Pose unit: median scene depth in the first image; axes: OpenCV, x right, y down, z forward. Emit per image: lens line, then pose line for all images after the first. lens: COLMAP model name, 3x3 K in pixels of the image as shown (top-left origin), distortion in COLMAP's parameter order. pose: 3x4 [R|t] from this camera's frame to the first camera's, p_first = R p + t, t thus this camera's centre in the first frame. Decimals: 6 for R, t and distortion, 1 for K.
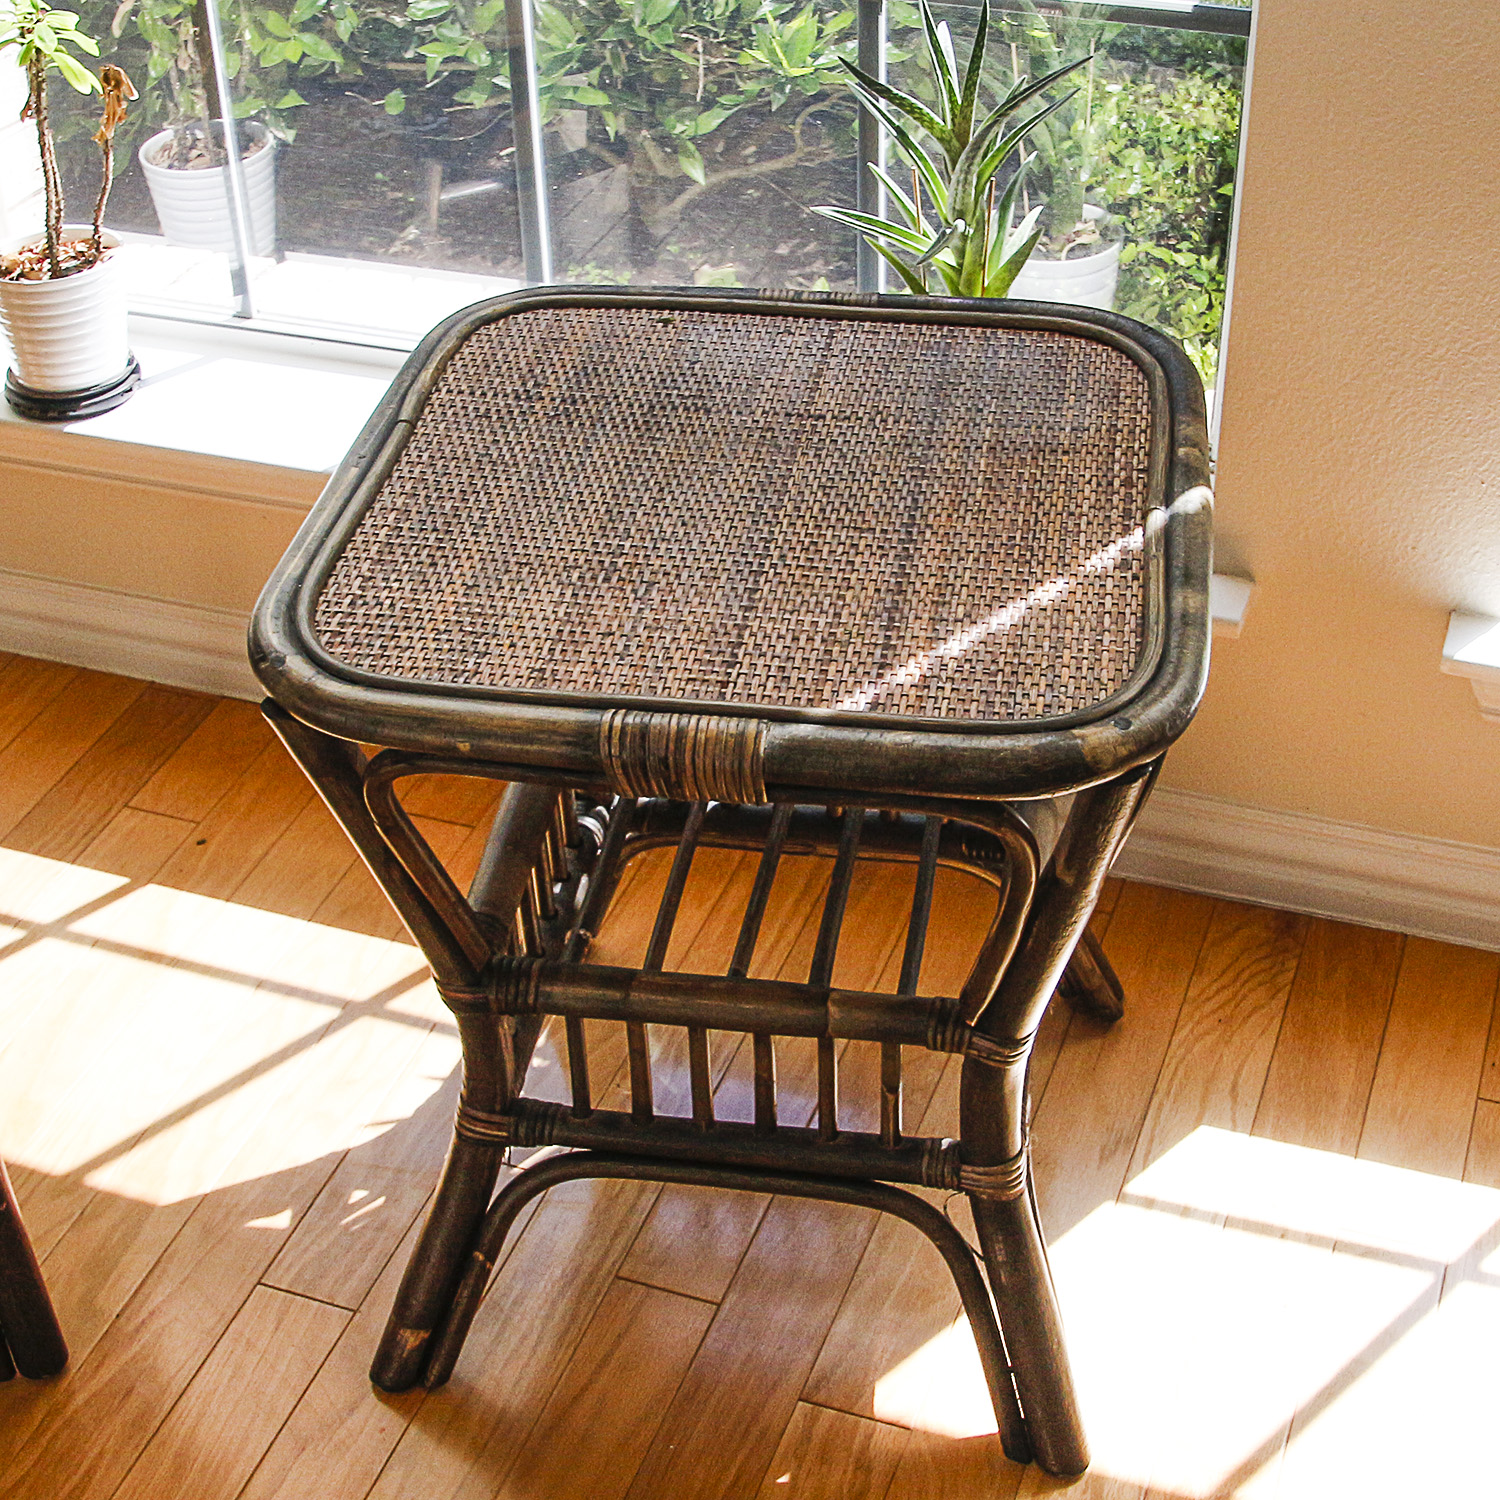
lens RADIAL K [[2505.3, 0, 750.1], [0, 2505.3, 748.8], [0, 0, 1]] dist [-0.176677, 0.000000]
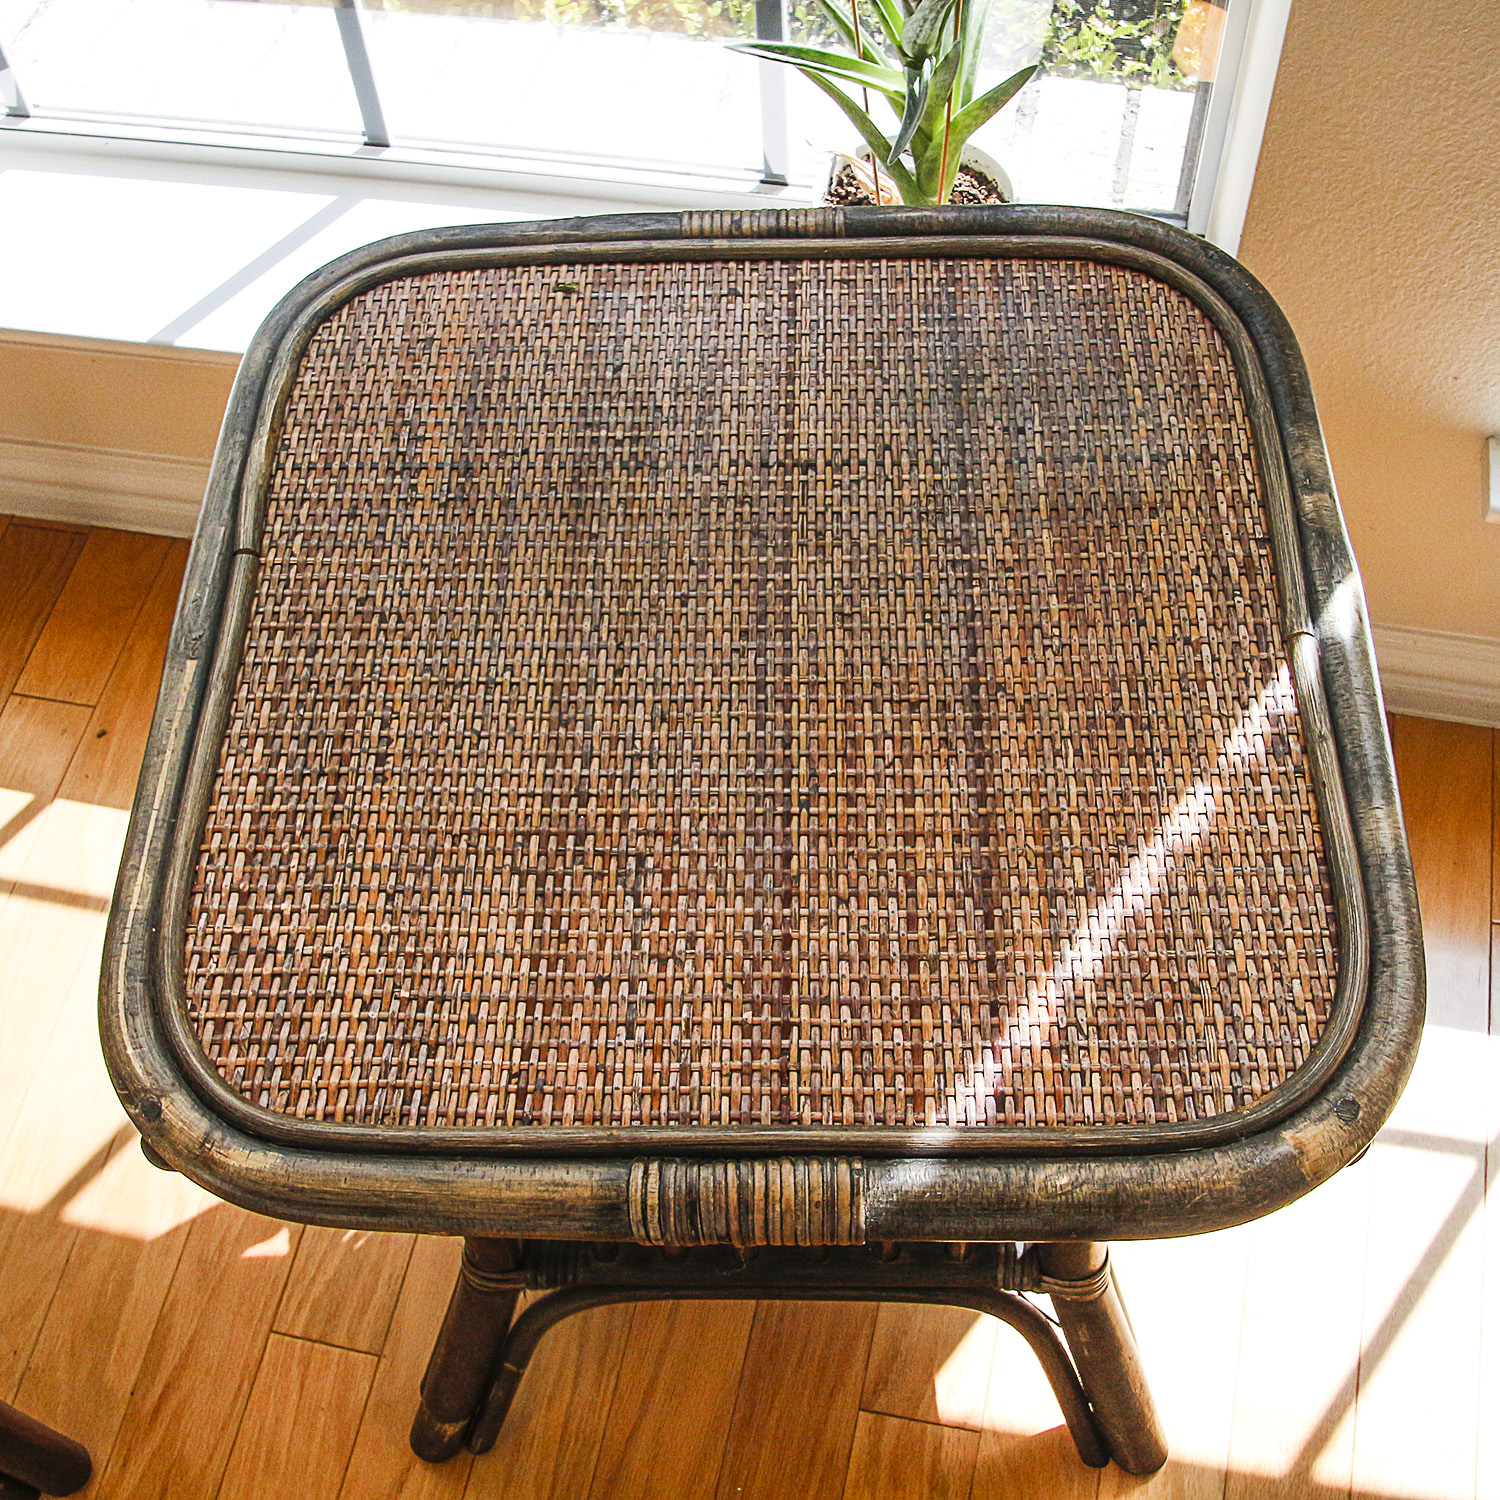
lens RADIAL K [[1879.4, 0, 756.3], [0, 1879.4, 748.1], [0, 0, 1]] dist [-0.137589, 0.000000]
pose [[0.988949, -0.133390, 0.064699, -0.033159], [0.099091, 0.919344, 0.380773, -0.260250], [-0.110272, -0.370155, 0.922402, 0.447195]]
